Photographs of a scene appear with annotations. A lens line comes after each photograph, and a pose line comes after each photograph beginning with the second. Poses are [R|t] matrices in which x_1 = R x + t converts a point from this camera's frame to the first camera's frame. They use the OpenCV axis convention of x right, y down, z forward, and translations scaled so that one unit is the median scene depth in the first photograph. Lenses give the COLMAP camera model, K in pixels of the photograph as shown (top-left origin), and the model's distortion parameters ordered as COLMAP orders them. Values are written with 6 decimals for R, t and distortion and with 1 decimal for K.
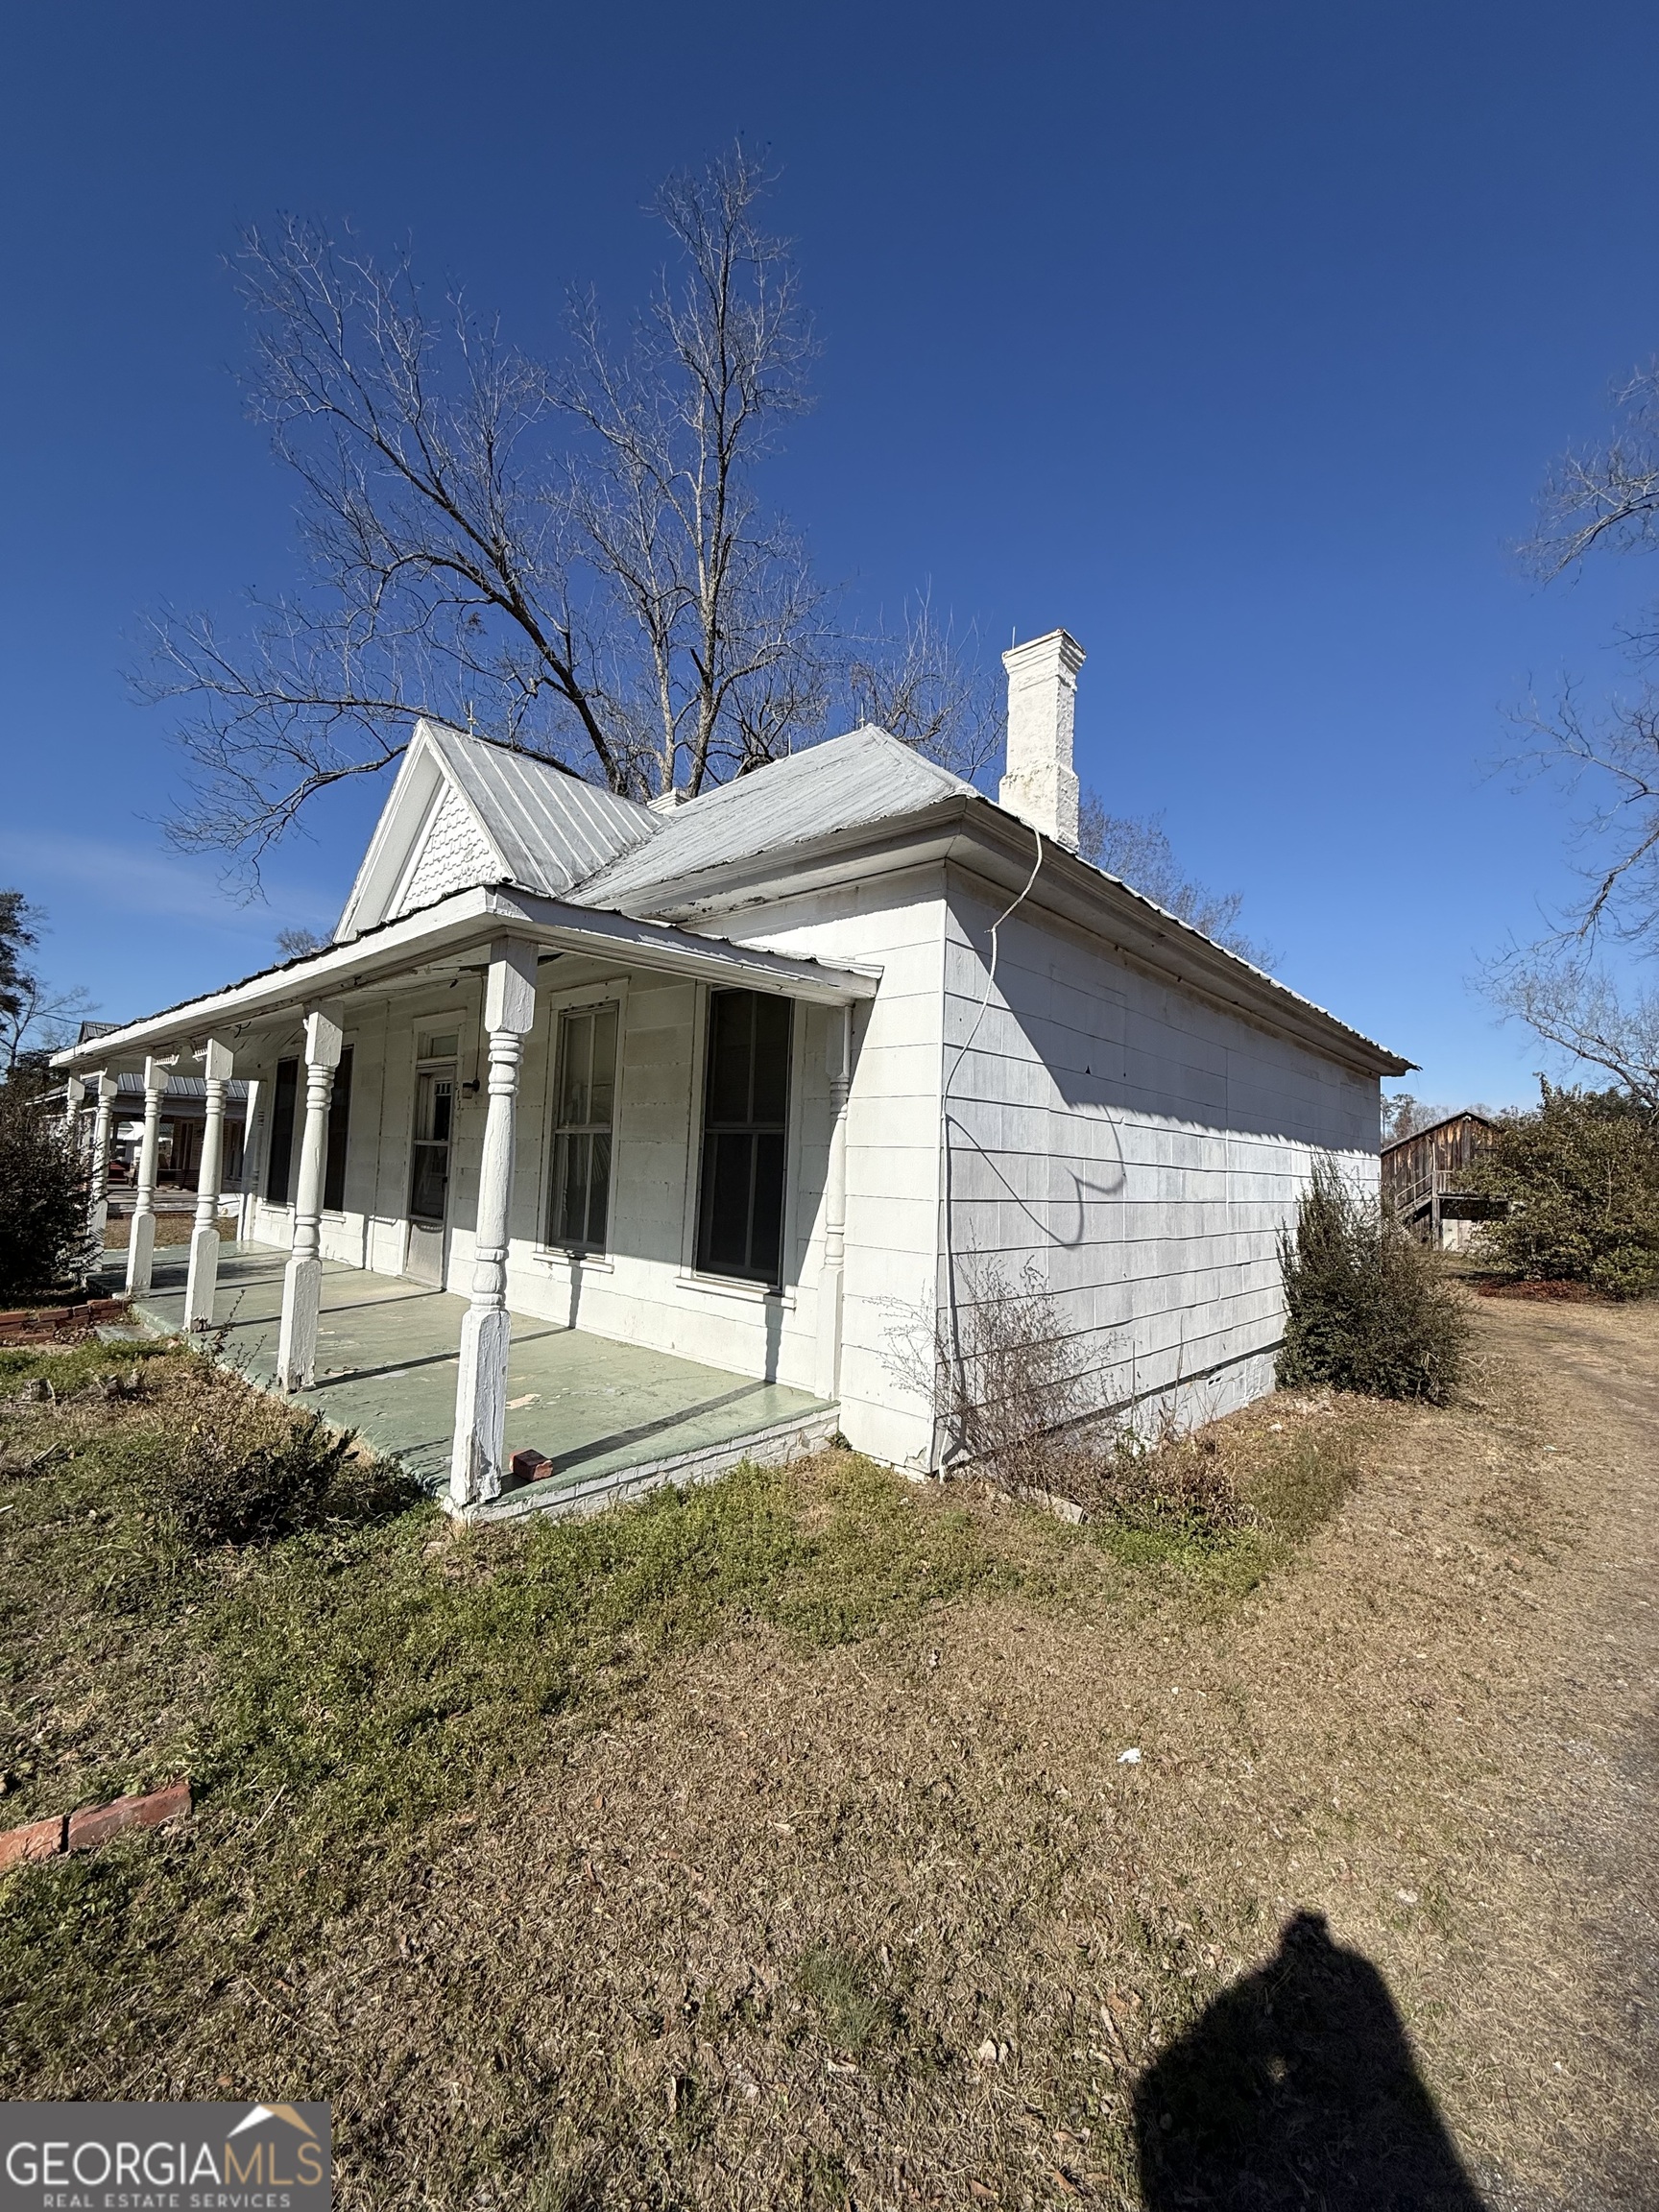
lens RADIAL K [[889.7, 0, 830.2], [0, 889.7, 1117.9], [0, 0, 1]] dist [0.003679, -0.000505]
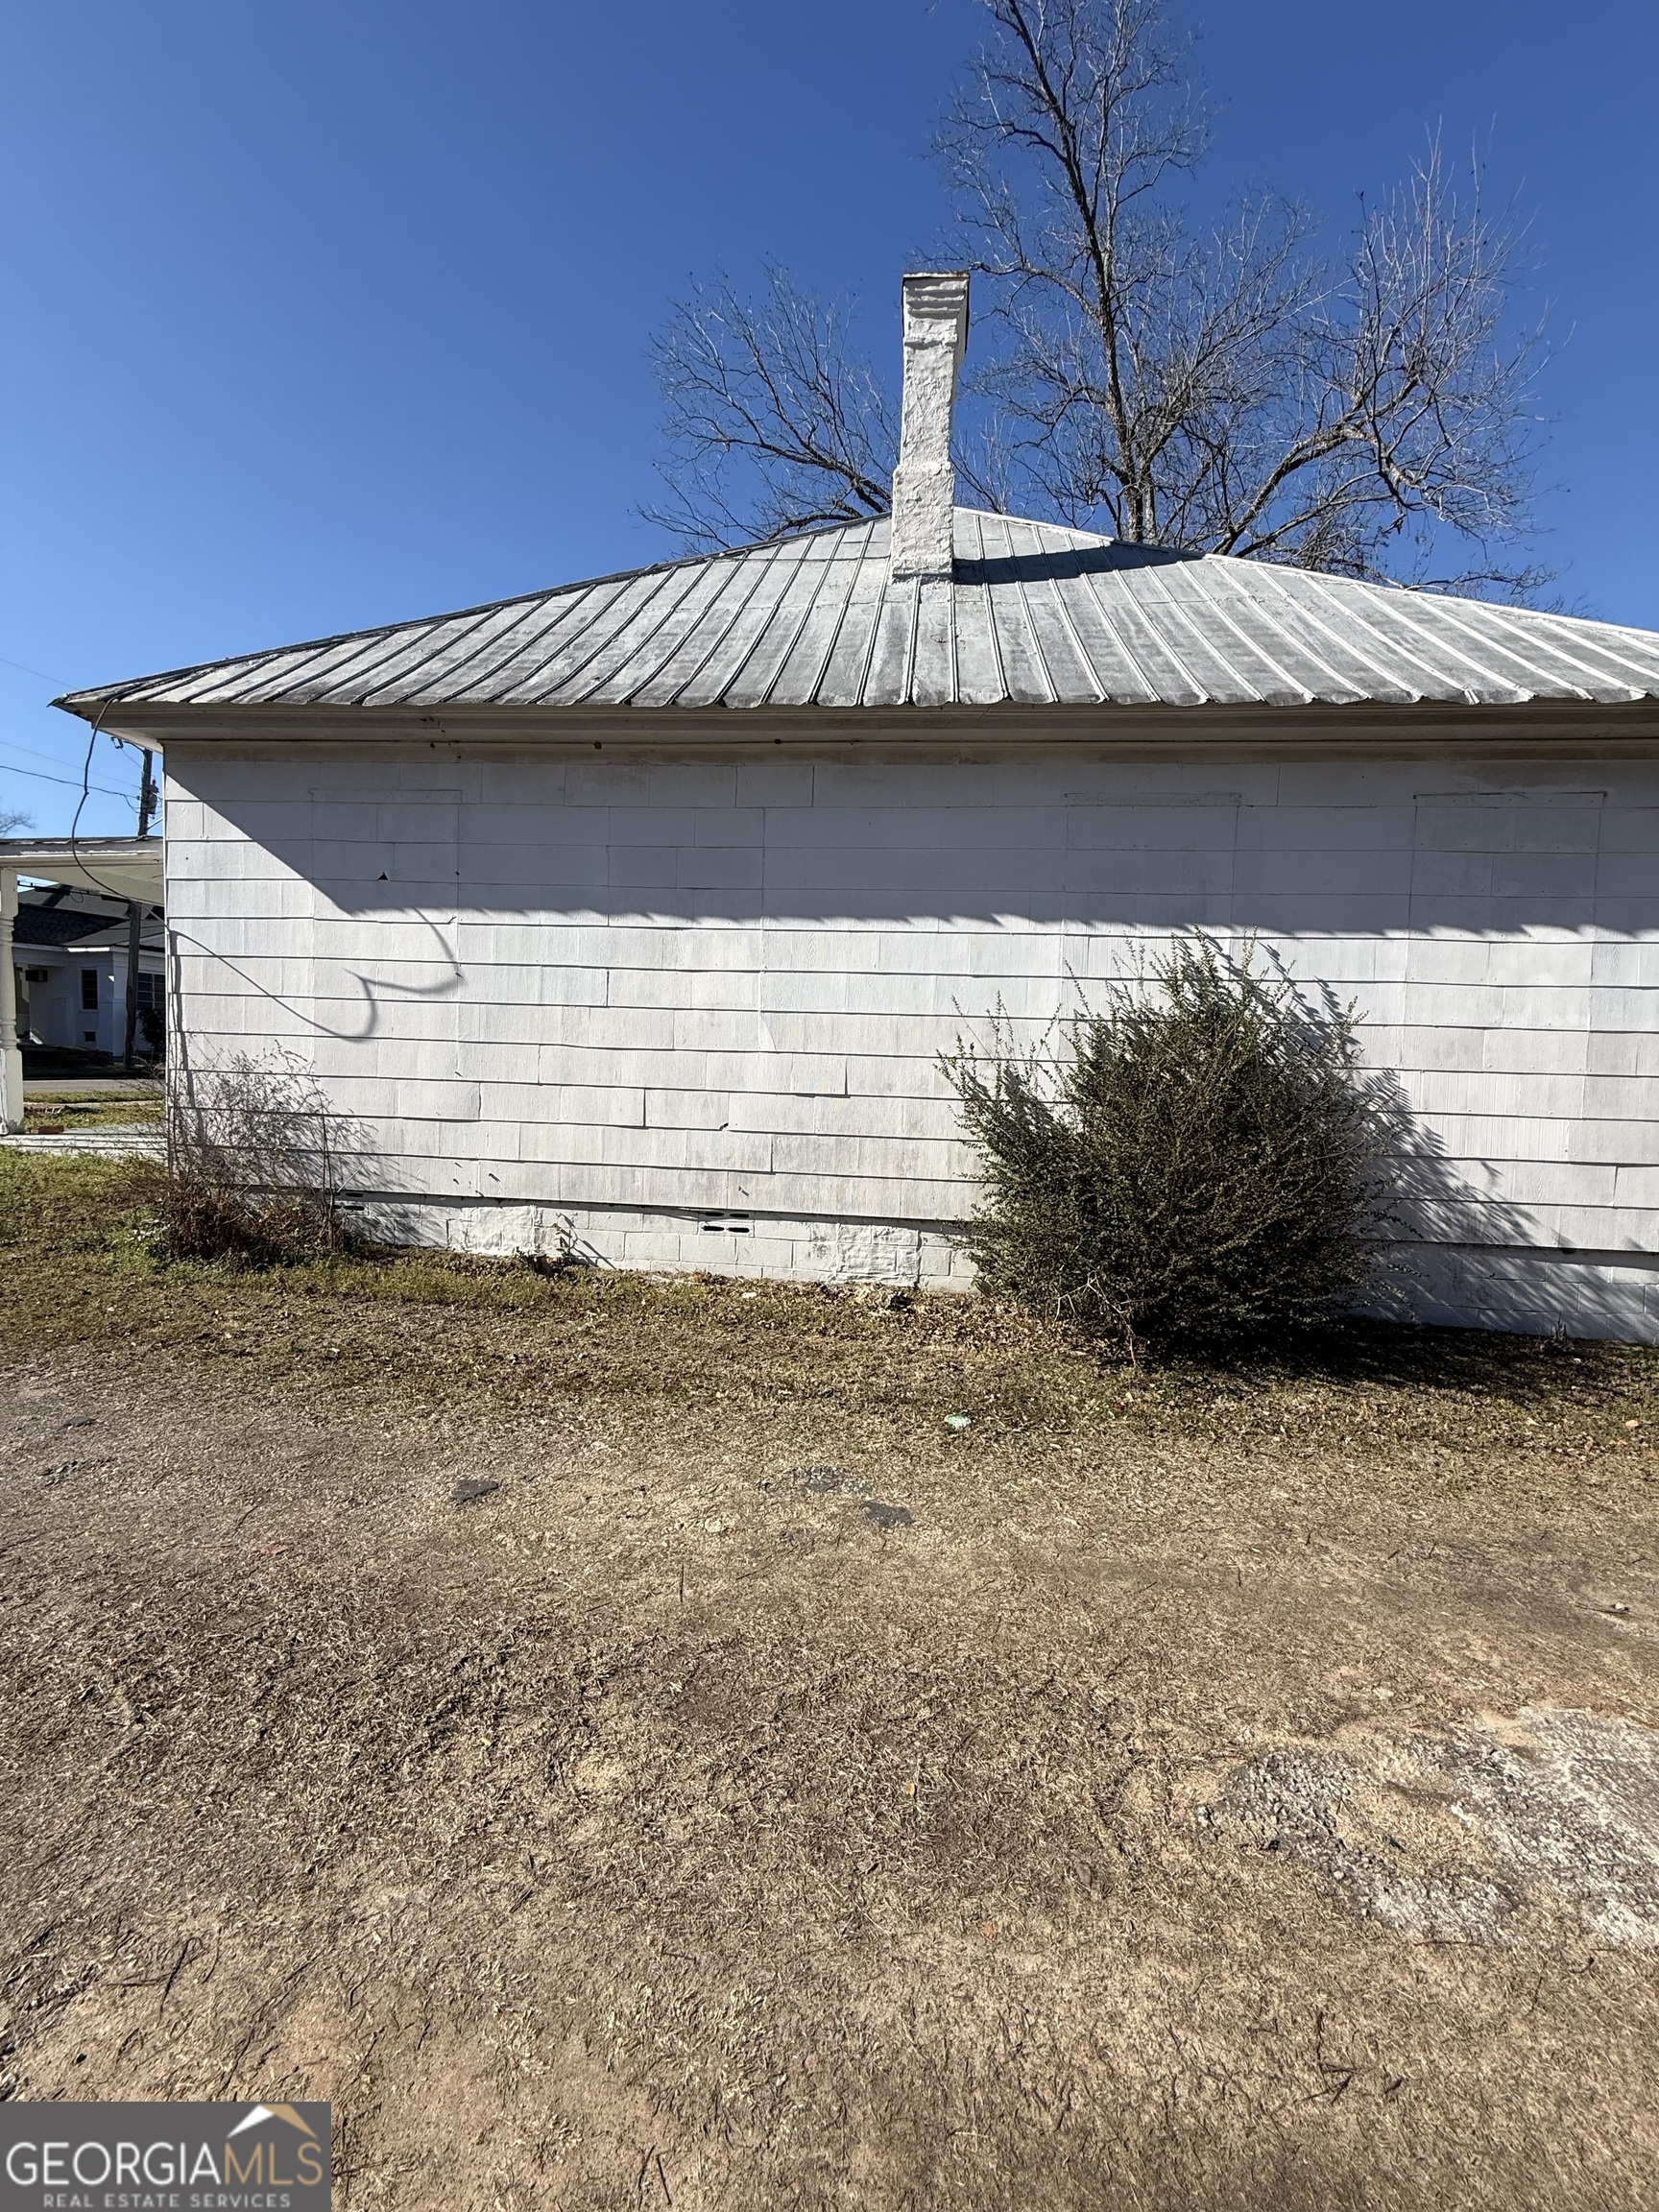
lens RADIAL K [[889.7, 0, 823.2], [0, 889.7, 1098.3], [0, 0, 1]] dist [0.003679, -0.000505]
pose [[0.595364, 0.052181, -0.801760, 1.510282], [0.041418, 0.994569, 0.095486, 0.133883], [0.802388, -0.090056, 0.589970, 0.791350]]
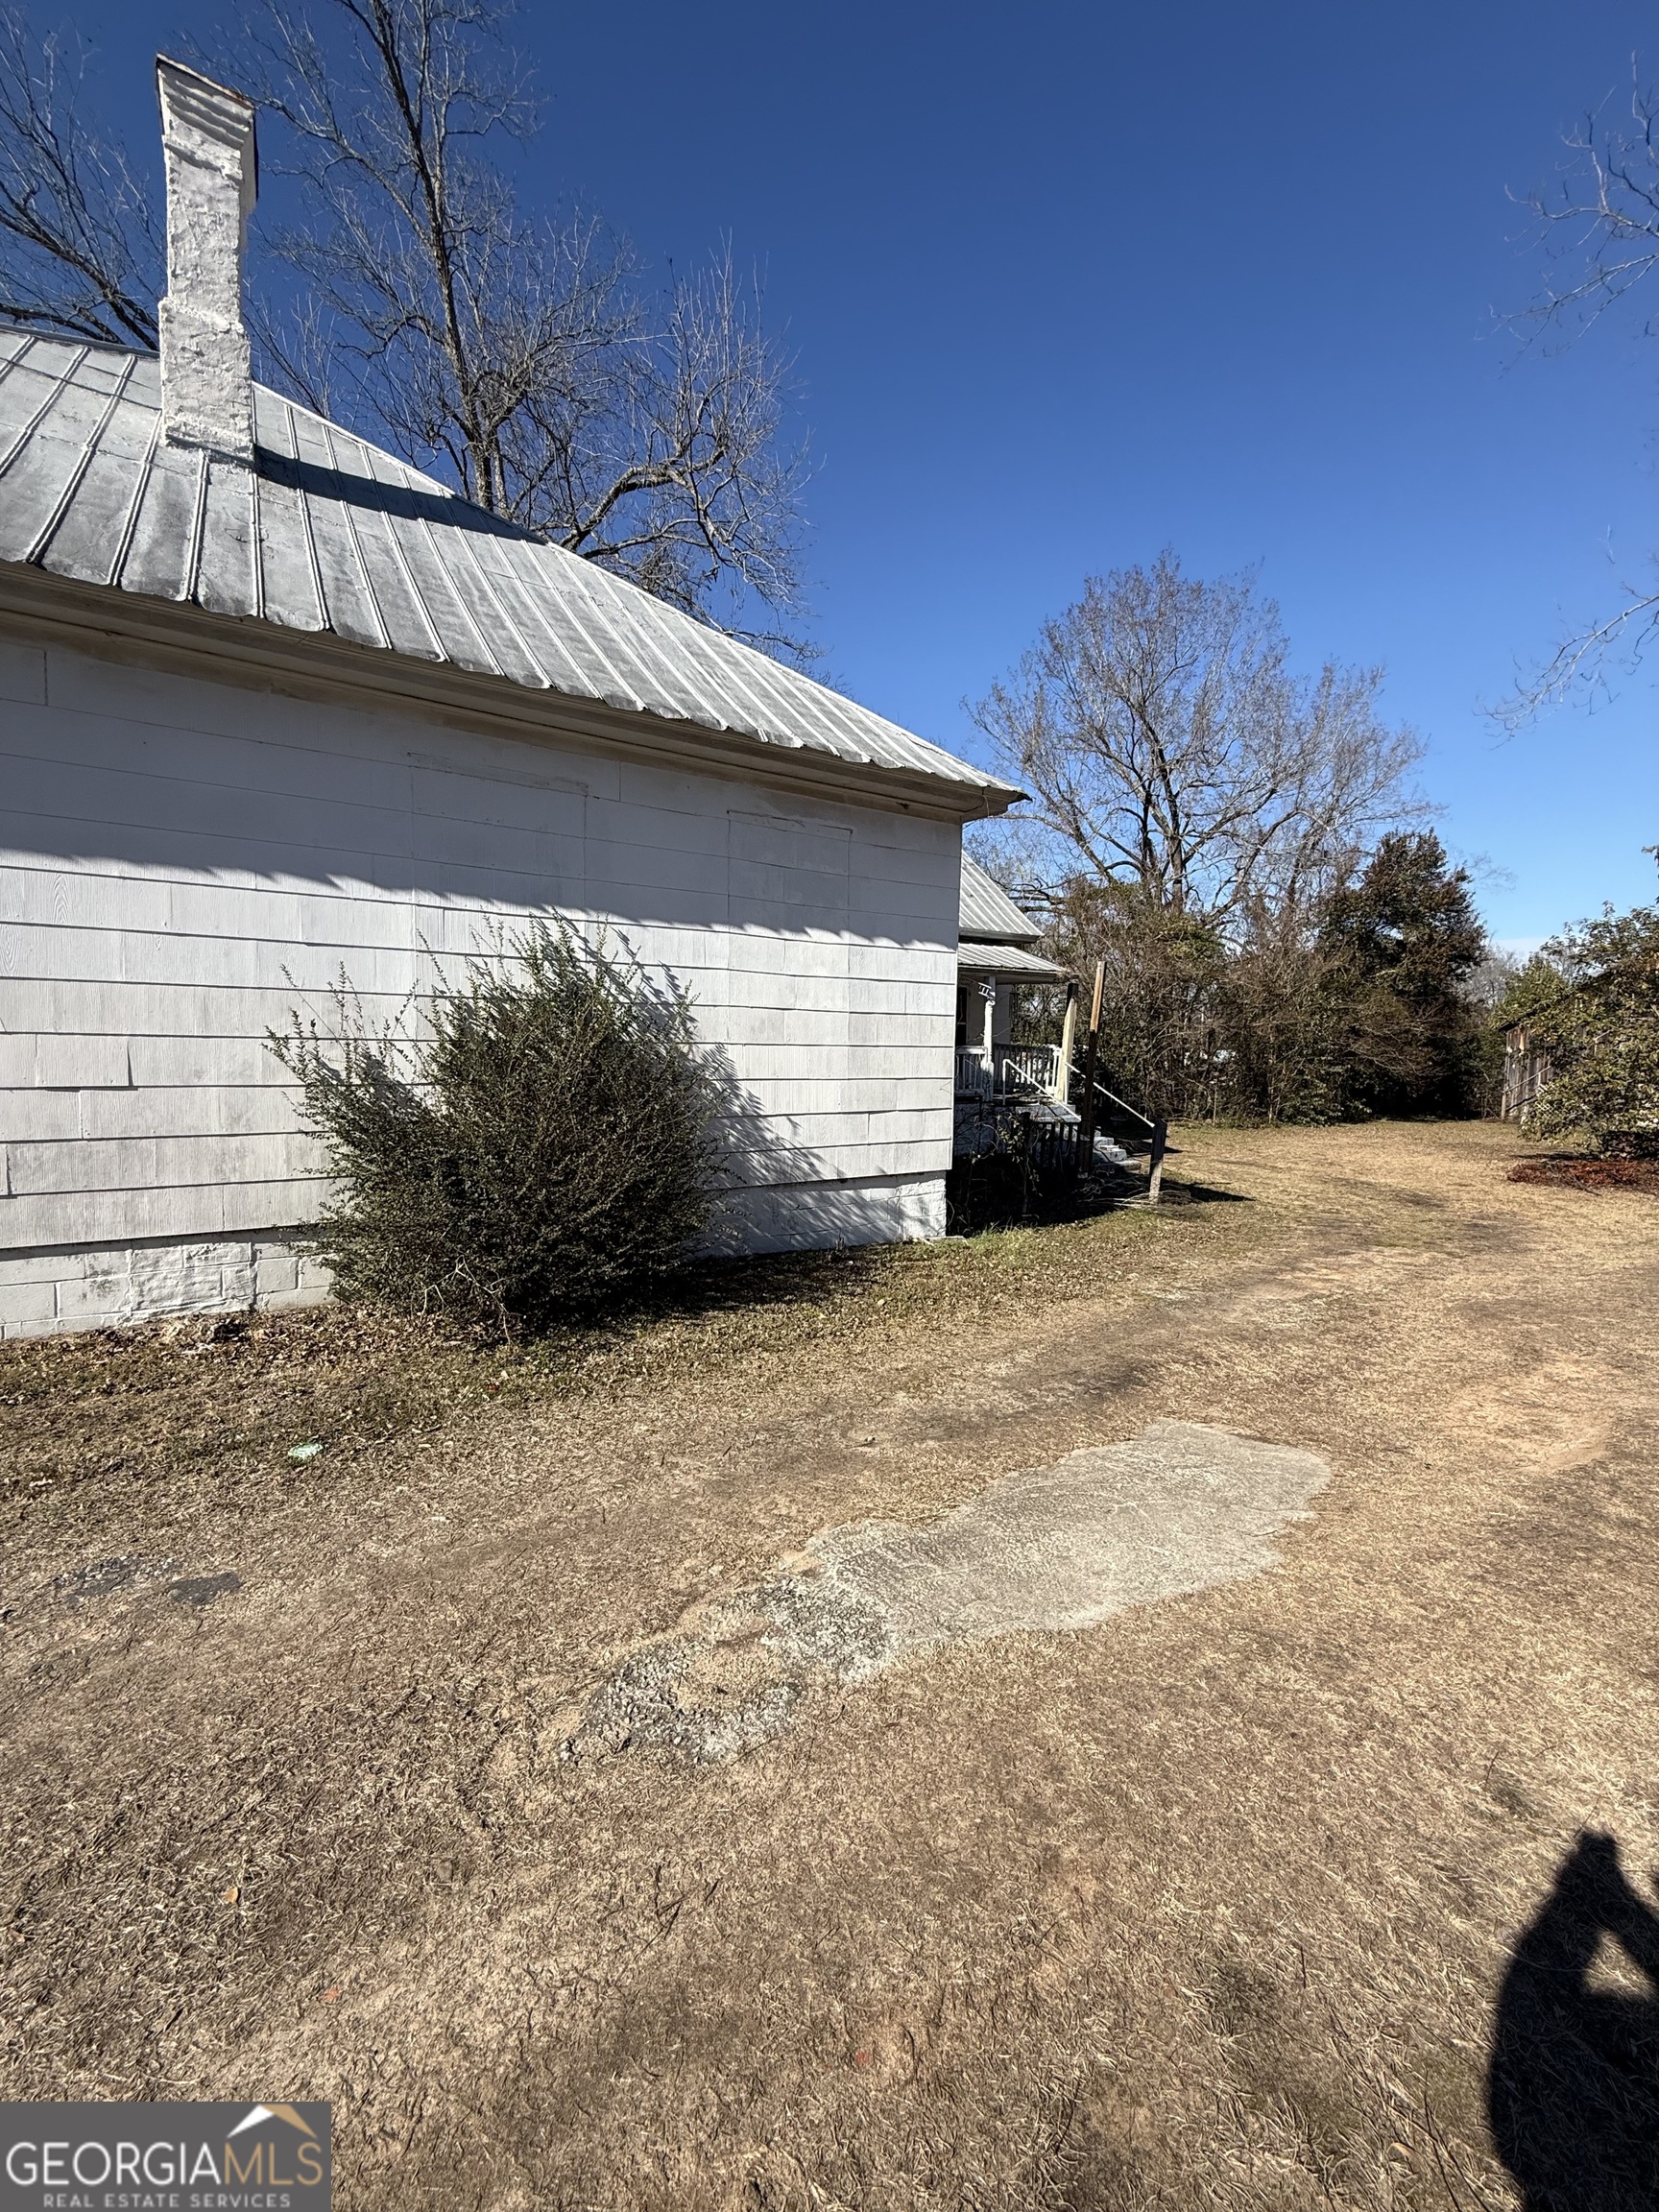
lens RADIAL K [[889.7, 0, 834.5], [0, 889.7, 1098.0], [0, 0, 1]] dist [0.003679, -0.000505]
pose [[0.967675, 0.024647, -0.250994, 1.529963], [0.010335, 0.990502, 0.137112, 0.135532], [0.251989, -0.135274, 0.958229, 0.803193]]
